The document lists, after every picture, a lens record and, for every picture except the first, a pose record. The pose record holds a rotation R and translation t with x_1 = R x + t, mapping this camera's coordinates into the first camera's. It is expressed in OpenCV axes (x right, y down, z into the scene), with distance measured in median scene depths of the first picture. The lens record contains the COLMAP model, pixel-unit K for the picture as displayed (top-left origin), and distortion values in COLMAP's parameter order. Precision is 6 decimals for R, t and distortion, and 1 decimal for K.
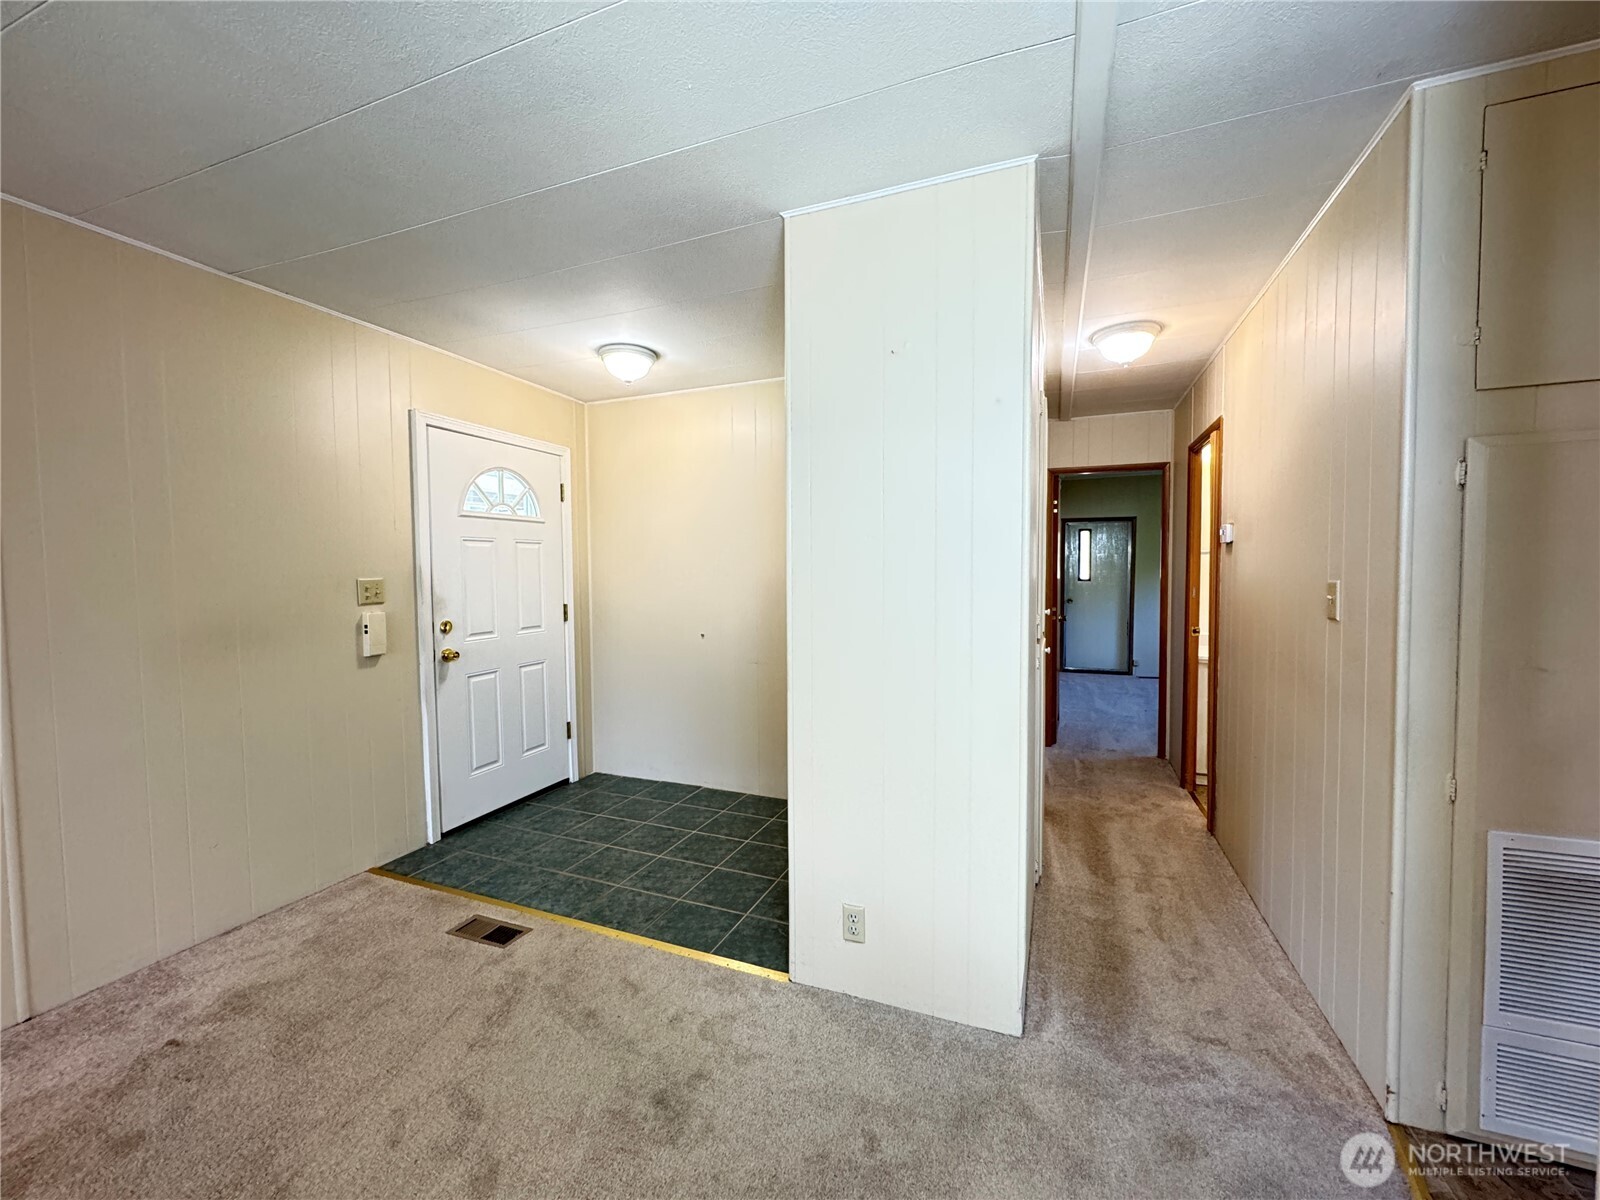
lens RADIAL K [[638.1, 0, 797.8], [0, 638.1, 599.7], [0, 0, 1]] dist [-0.003023, -0.000009]
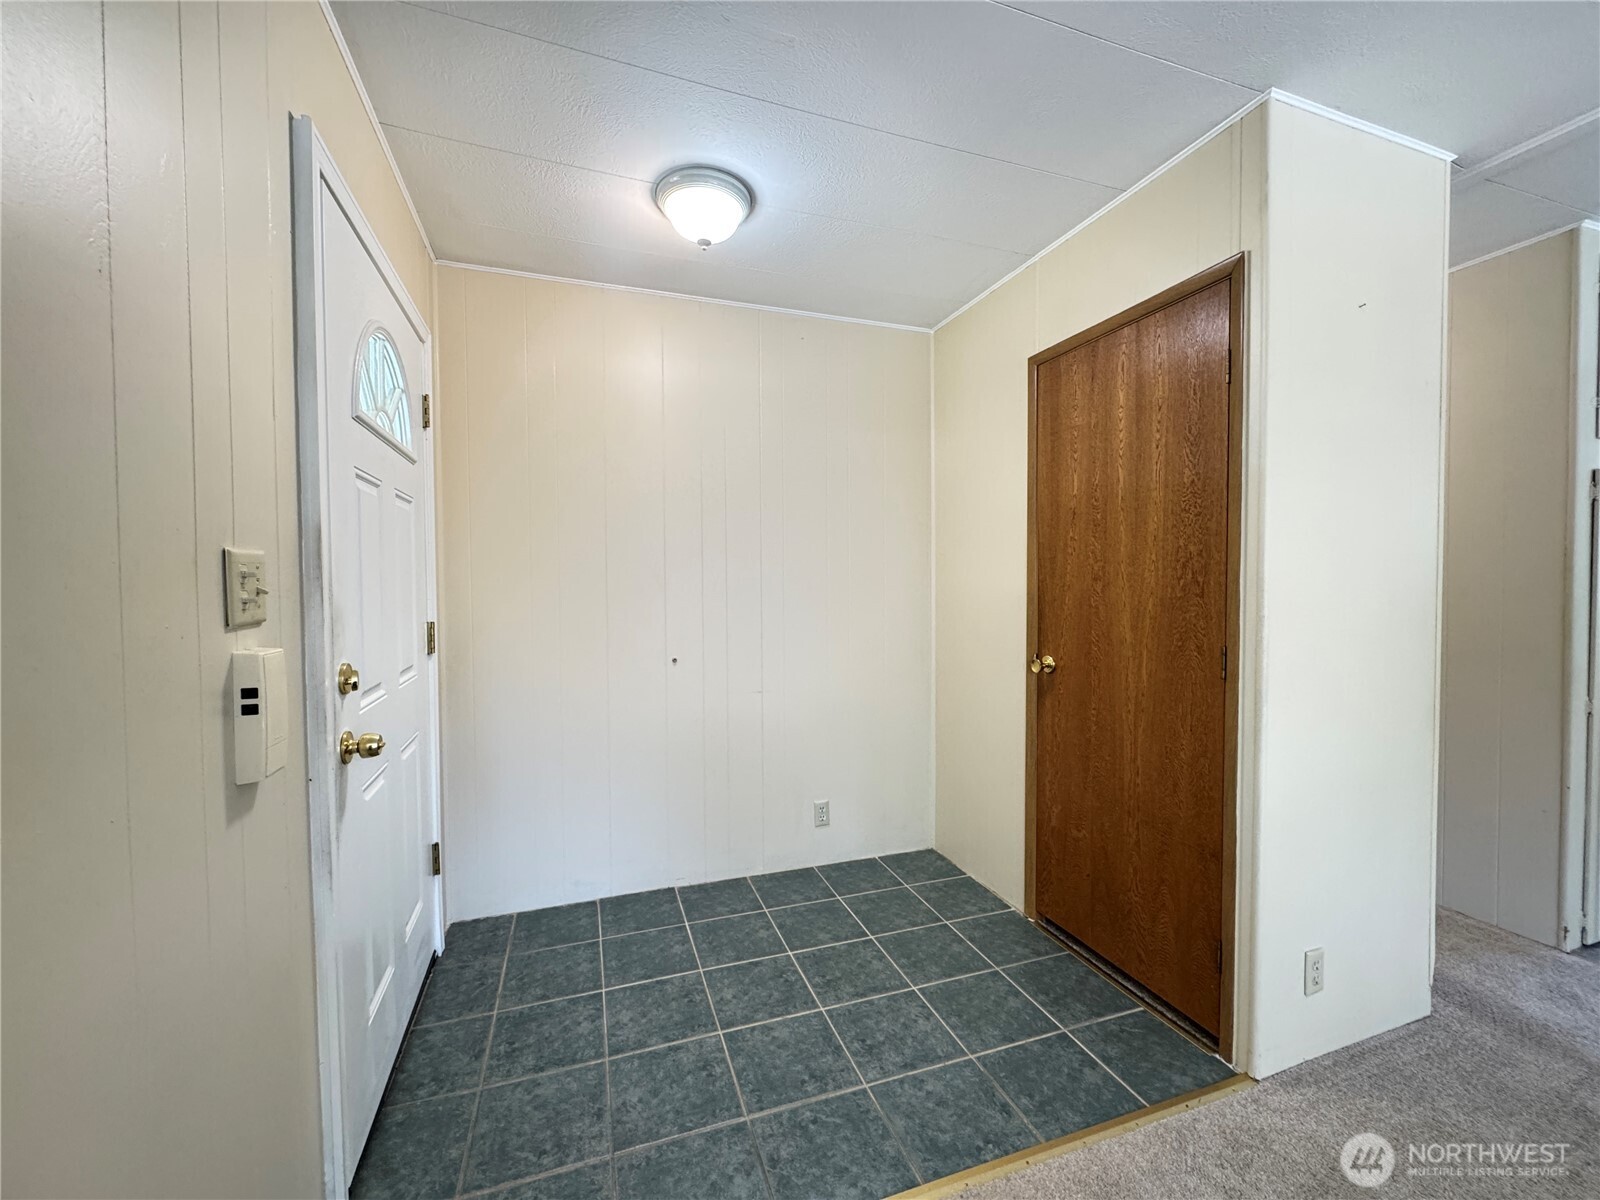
lens RADIAL K [[638.1, 0, 797.8], [0, 638.1, 599.7], [0, 0, 1]] dist [-0.003023, -0.000009]
pose [[0.755399, -0.015910, 0.655072, -0.606411], [0.032784, 0.999371, -0.013533, 0.006460], [-0.654445, 0.031699, 0.755445, 0.501366]]
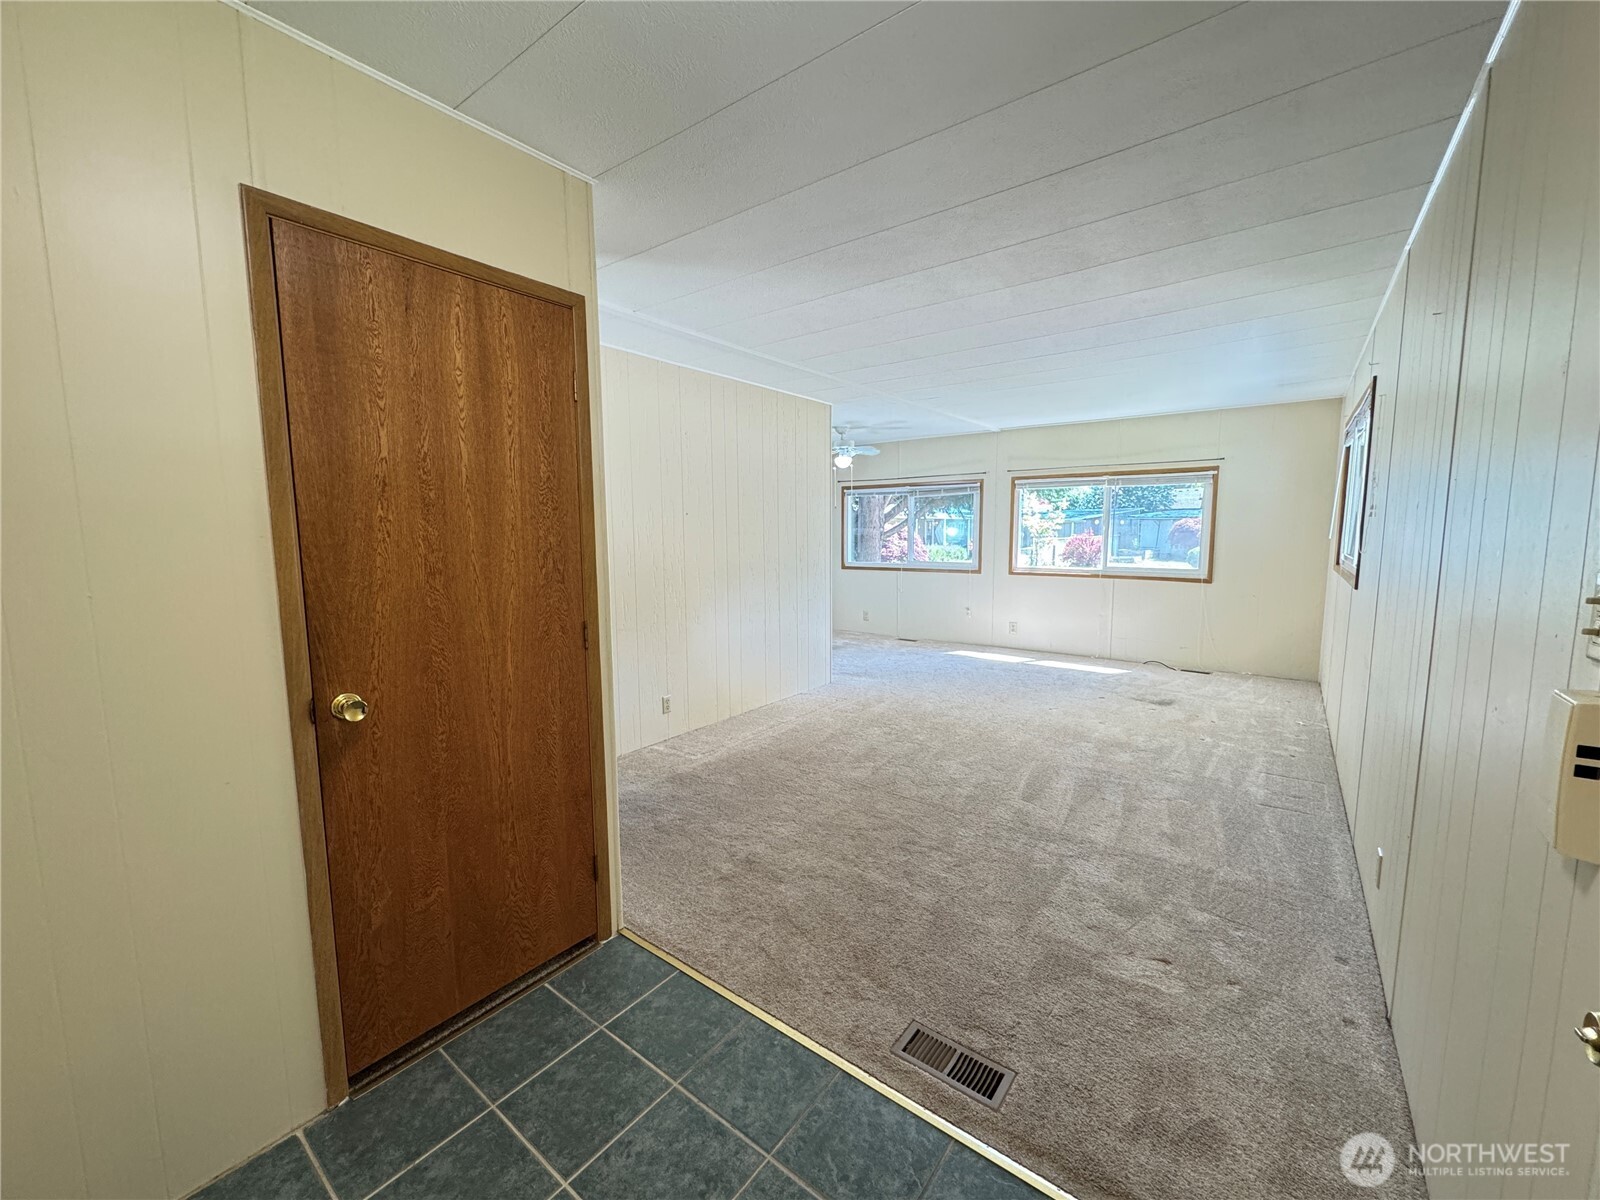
lens RADIAL K [[638.1, 0, 797.8], [0, 638.1, 599.7], [0, 0, 1]] dist [-0.003023, -0.000009]
pose [[-0.964299, -0.015655, 0.264353, -0.372070], [0.025575, 0.988079, 0.151806, -0.063453], [-0.263579, 0.153147, -0.952403, 1.214765]]
